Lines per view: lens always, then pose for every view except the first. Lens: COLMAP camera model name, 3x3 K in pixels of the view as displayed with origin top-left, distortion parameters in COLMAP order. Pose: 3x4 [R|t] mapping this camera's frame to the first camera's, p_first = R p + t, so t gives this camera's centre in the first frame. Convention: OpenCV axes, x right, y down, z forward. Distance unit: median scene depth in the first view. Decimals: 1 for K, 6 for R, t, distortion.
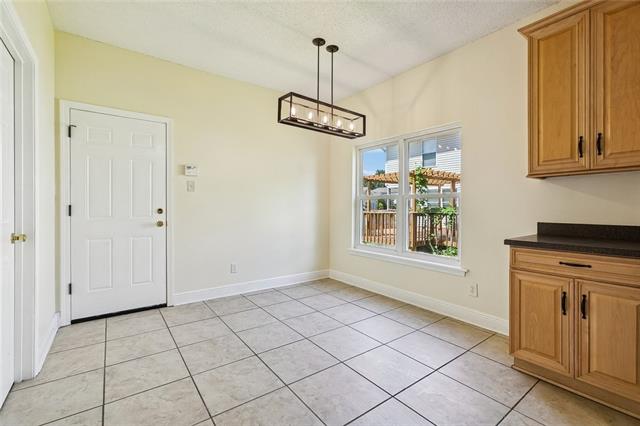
lens RADIAL K [[287.9, 0, 320.1], [0, 287.9, 210.2], [0, 0, 1]] dist [0.000701, -0.000087]
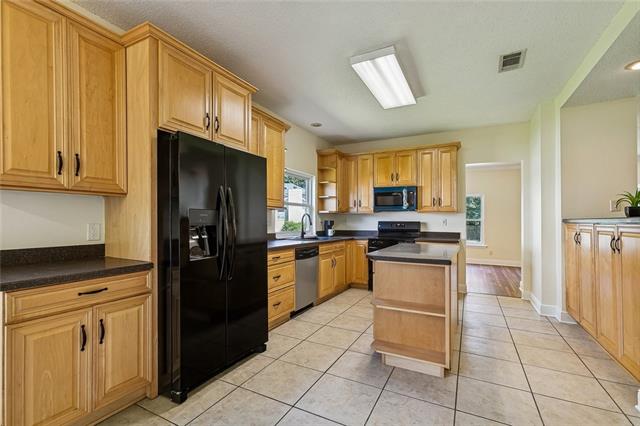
lens RADIAL K [[287.9, 0, 320.4], [0, 287.9, 216.6], [0, 0, 1]] dist [0.000701, -0.000087]
pose [[-0.431782, 0.005711, 0.901960, -0.273549], [0.002856, 0.999984, -0.004964, -0.046838], [-0.901973, 0.000433, -0.431792, 0.683621]]
